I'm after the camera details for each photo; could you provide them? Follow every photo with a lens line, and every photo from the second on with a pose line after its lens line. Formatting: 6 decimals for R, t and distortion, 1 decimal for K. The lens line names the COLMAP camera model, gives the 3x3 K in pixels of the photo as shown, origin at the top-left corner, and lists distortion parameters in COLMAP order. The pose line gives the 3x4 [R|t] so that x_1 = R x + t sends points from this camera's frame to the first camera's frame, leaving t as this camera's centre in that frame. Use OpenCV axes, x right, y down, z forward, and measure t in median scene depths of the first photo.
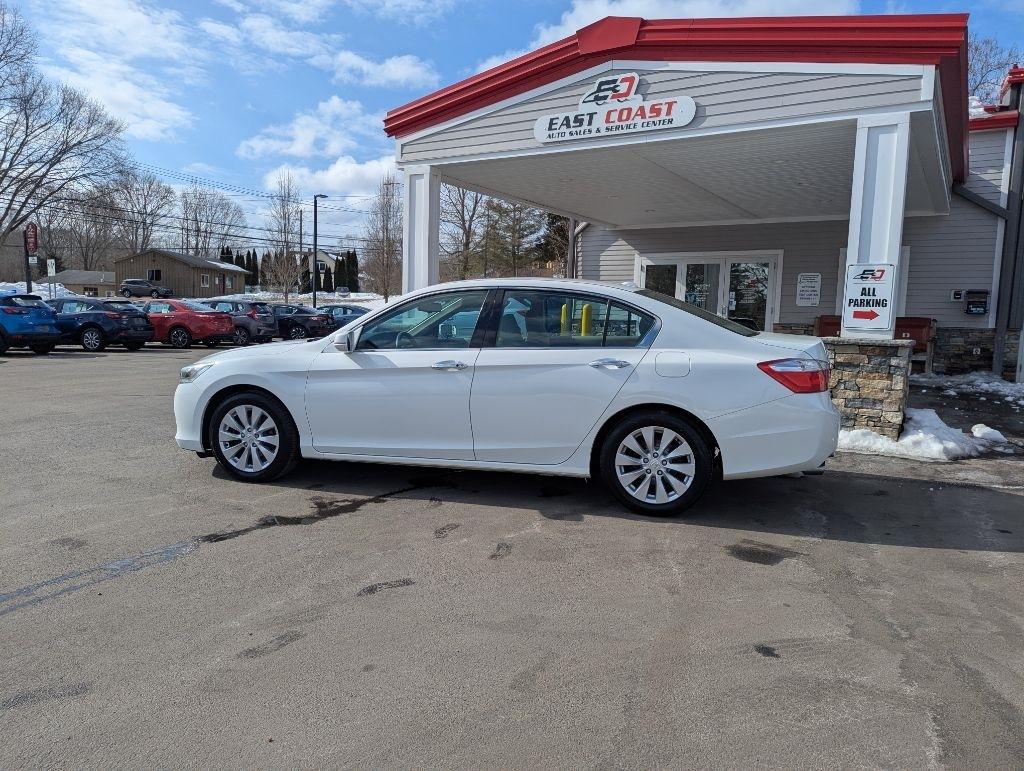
lens RADIAL K [[719.8, 0, 513.8], [0, 719.8, 380.2], [0, 0, 1]] dist [0.060422, -0.055164]
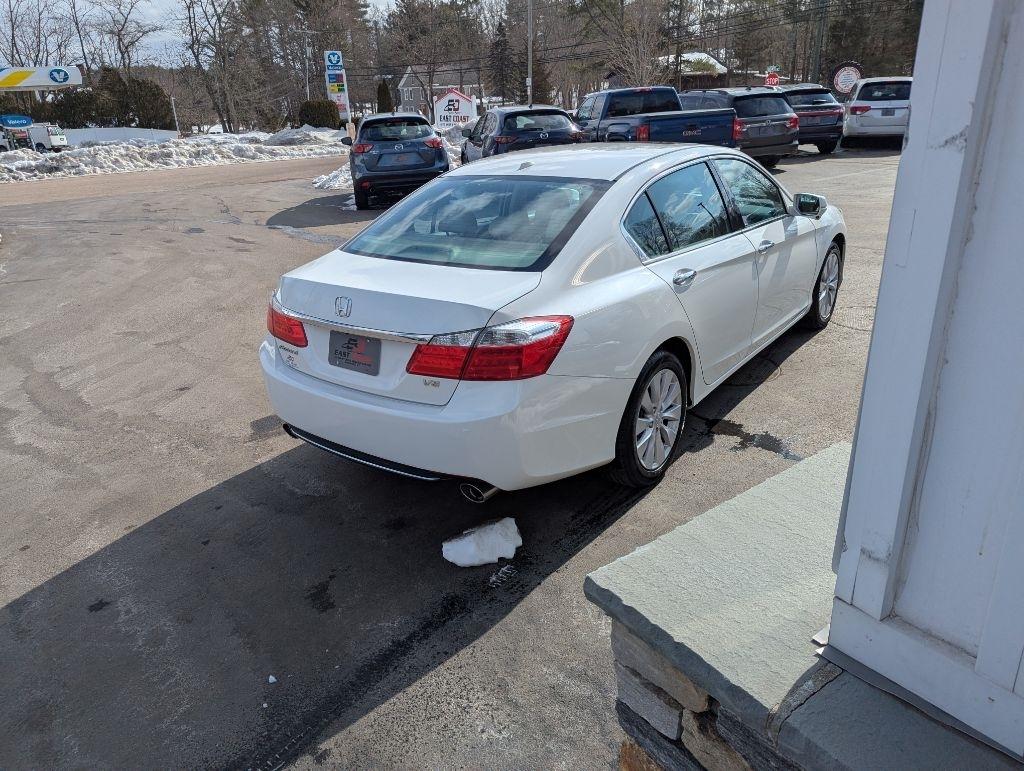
lens RADIAL K [[719.8, 0, 501.8], [0, 719.8, 377.5], [0, 0, 1]] dist [0.060422, -0.055164]
pose [[-0.389339, 0.334053, -0.858384, 0.579182], [-0.050825, 0.922707, 0.382138, -0.142927], [0.919691, 0.192409, -0.342268, 0.857770]]
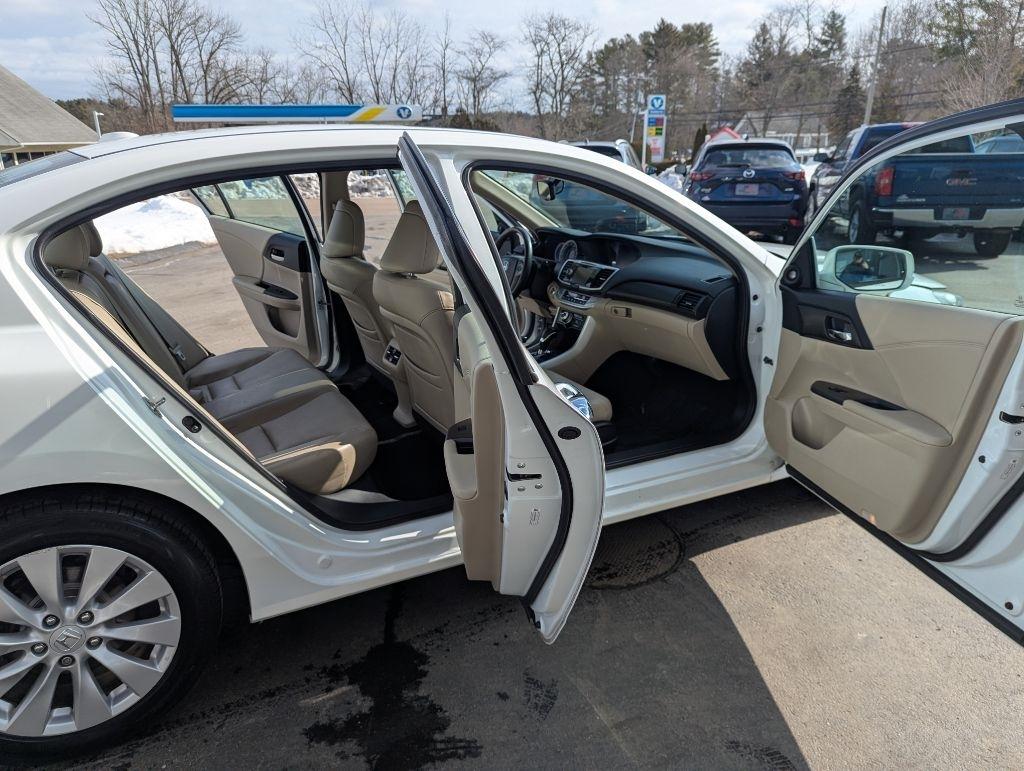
lens RADIAL K [[719.8, 0, 510.3], [0, 719.8, 382.9], [0, 0, 1]] dist [0.060422, -0.055164]
pose [[-0.737575, 0.191995, -0.647396, 0.200719], [-0.073899, 0.930020, 0.360003, -0.116440], [0.671210, 0.313371, -0.671771, 1.015462]]
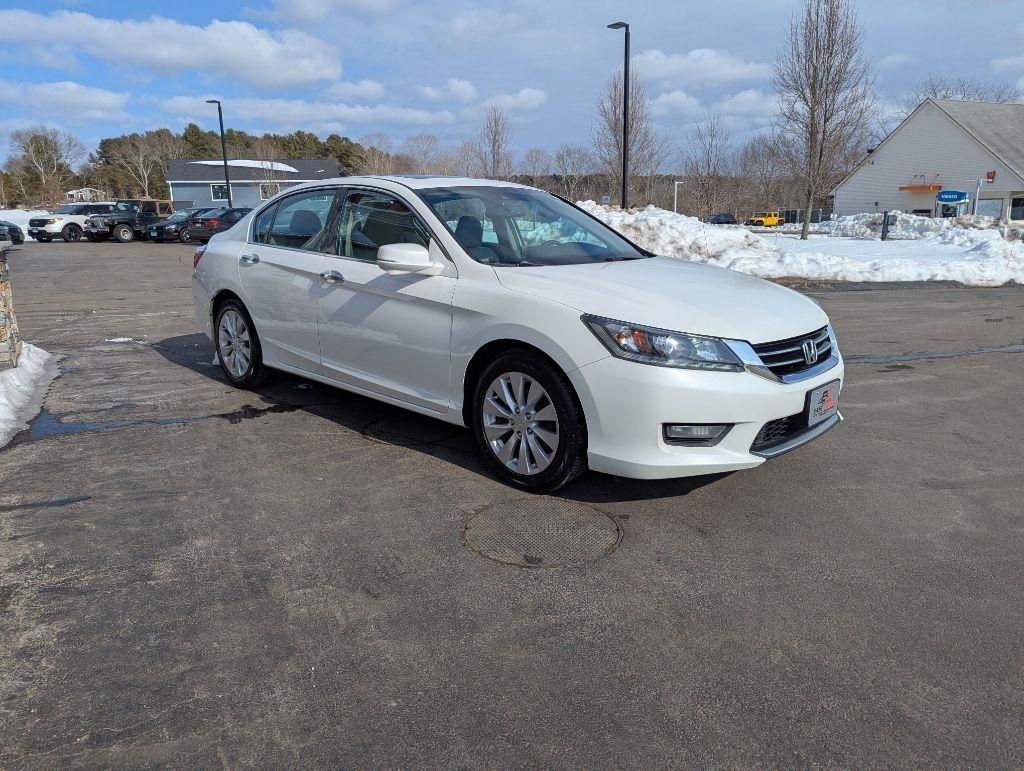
lens RADIAL K [[719.8, 0, 518.2], [0, 719.8, 367.5], [0, 0, 1]] dist [0.060422, -0.055164]
pose [[-0.875044, -0.117984, 0.469444, -0.379240], [0.038664, 0.949703, 0.310755, -0.135155], [-0.482497, 0.290075, -0.826471, 1.241895]]
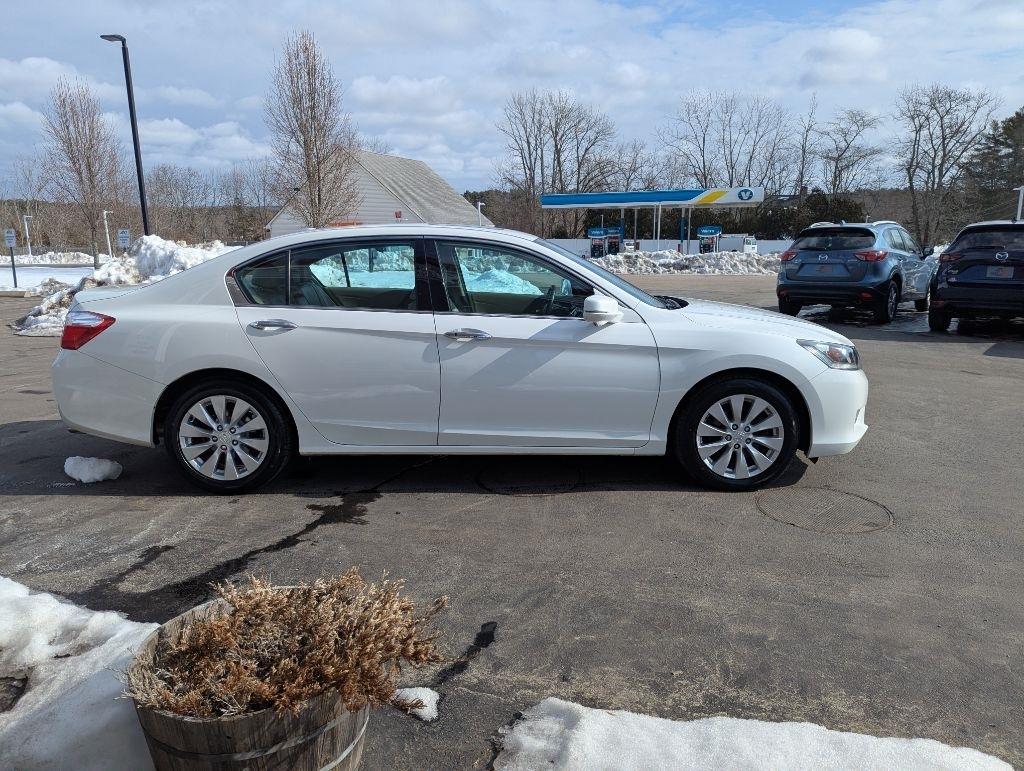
lens RADIAL K [[719.8, 0, 514.2], [0, 719.8, 376.9], [0, 0, 1]] dist [0.060422, -0.055164]
pose [[-0.963730, 0.037294, -0.264262, 0.108407], [-0.040357, 0.958437, 0.282435, -0.151669], [0.263812, 0.282856, -0.922169, 1.320690]]
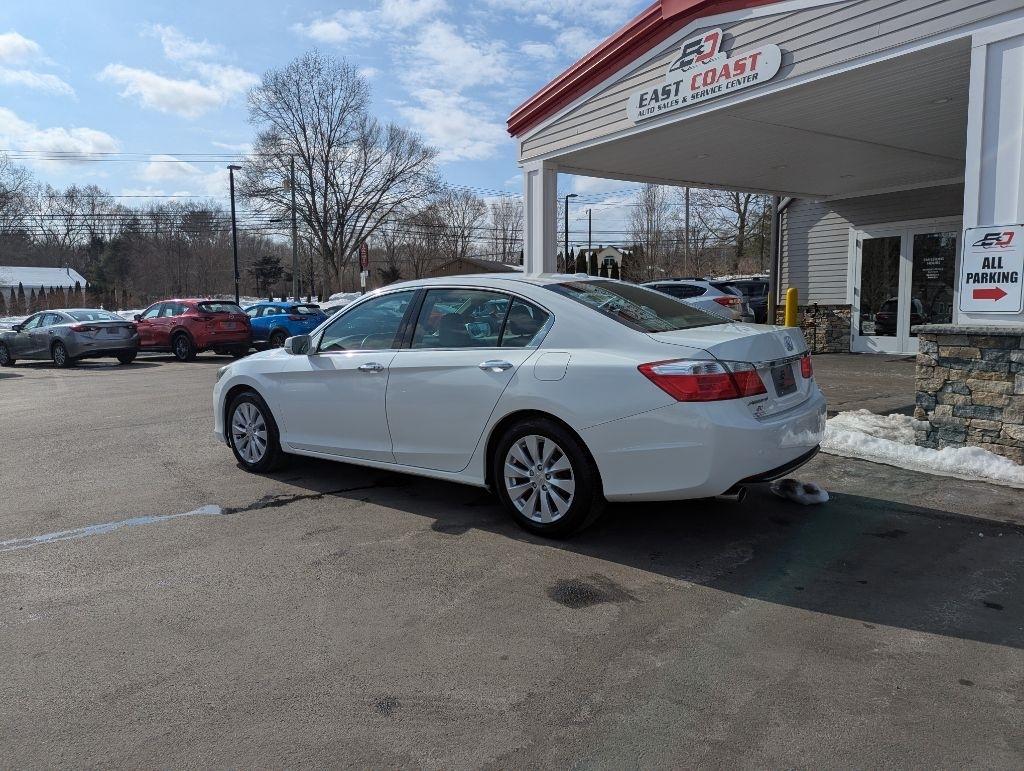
lens RADIAL K [[719.8, 0, 504.7], [0, 719.8, 366.3], [0, 0, 1]] dist [0.060422, -0.055164]
pose [[0.910348, -0.004467, -0.413820, 0.302989], [0.001269, 0.999967, -0.008003, -0.008519], [0.413842, 0.006760, 0.910324, 0.098307]]
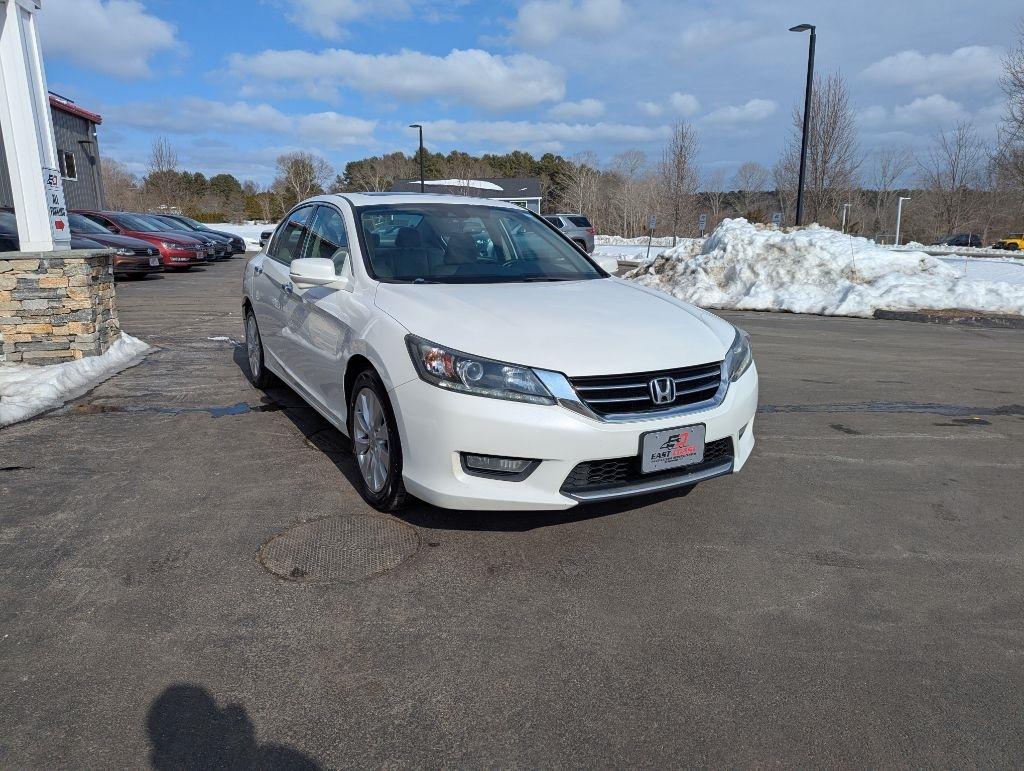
lens RADIAL K [[719.8, 0, 505.2], [0, 719.8, 384.9], [0, 0, 1]] dist [0.060422, -0.055164]
pose [[-0.693068, -0.177149, 0.698767, -0.534075], [0.055990, 0.953178, 0.297180, -0.125170], [-0.718695, 0.245090, -0.650698, 1.111675]]
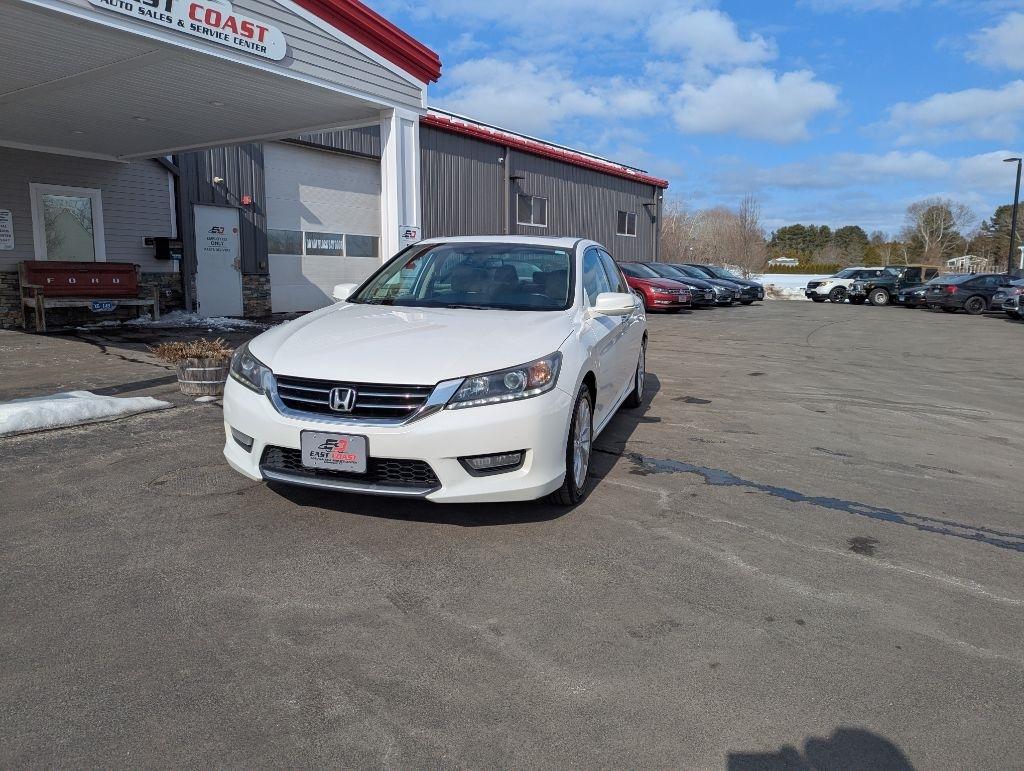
lens RADIAL K [[719.8, 0, 507.5], [0, 719.8, 371.9], [0, 0, 1]] dist [0.060422, -0.055164]
pose [[0.035072, -0.159087, 0.986641, -0.735290], [0.085265, 0.984125, 0.155651, -0.078524], [-0.995741, 0.078667, 0.048080, 0.691805]]
